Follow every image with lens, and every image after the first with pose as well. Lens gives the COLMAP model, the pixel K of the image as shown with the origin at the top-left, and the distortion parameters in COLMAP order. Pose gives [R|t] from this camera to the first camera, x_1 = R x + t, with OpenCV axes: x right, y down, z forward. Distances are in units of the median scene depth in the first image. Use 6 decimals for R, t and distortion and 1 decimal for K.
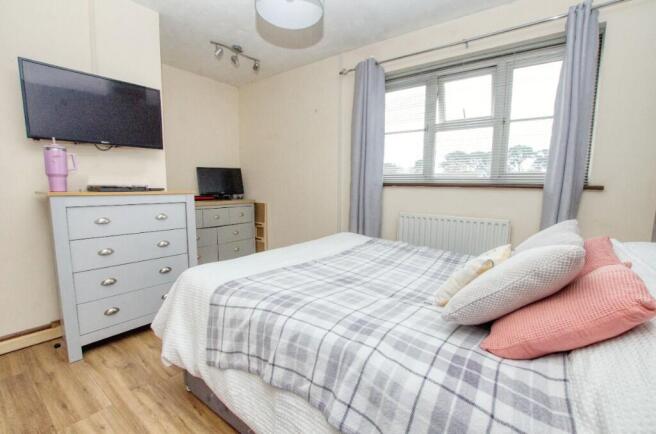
lens RADIAL K [[305.2, 0, 318.2], [0, 305.2, 218.6], [0, 0, 1]] dist [-0.060203, 0.018281]
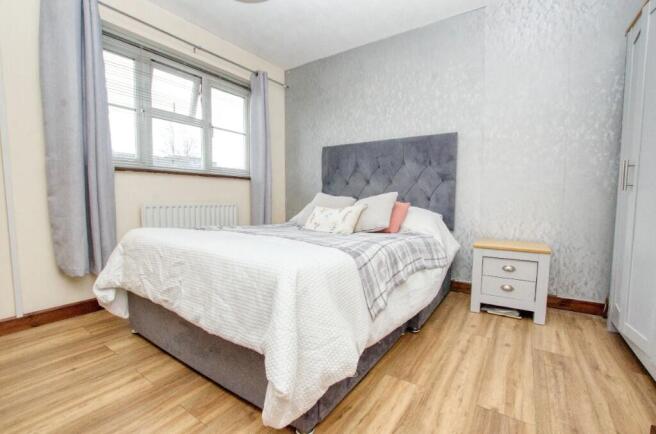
lens RADIAL K [[288.6, 0, 331.6], [0, 288.6, 220.6], [0, 0, 1]] dist [-0.025995, 0.000320]
pose [[-0.086089, -0.112224, 0.989947, -0.662257], [0.060295, 0.991227, 0.117612, -0.034293], [-0.994461, 0.069814, -0.078567, 0.576548]]
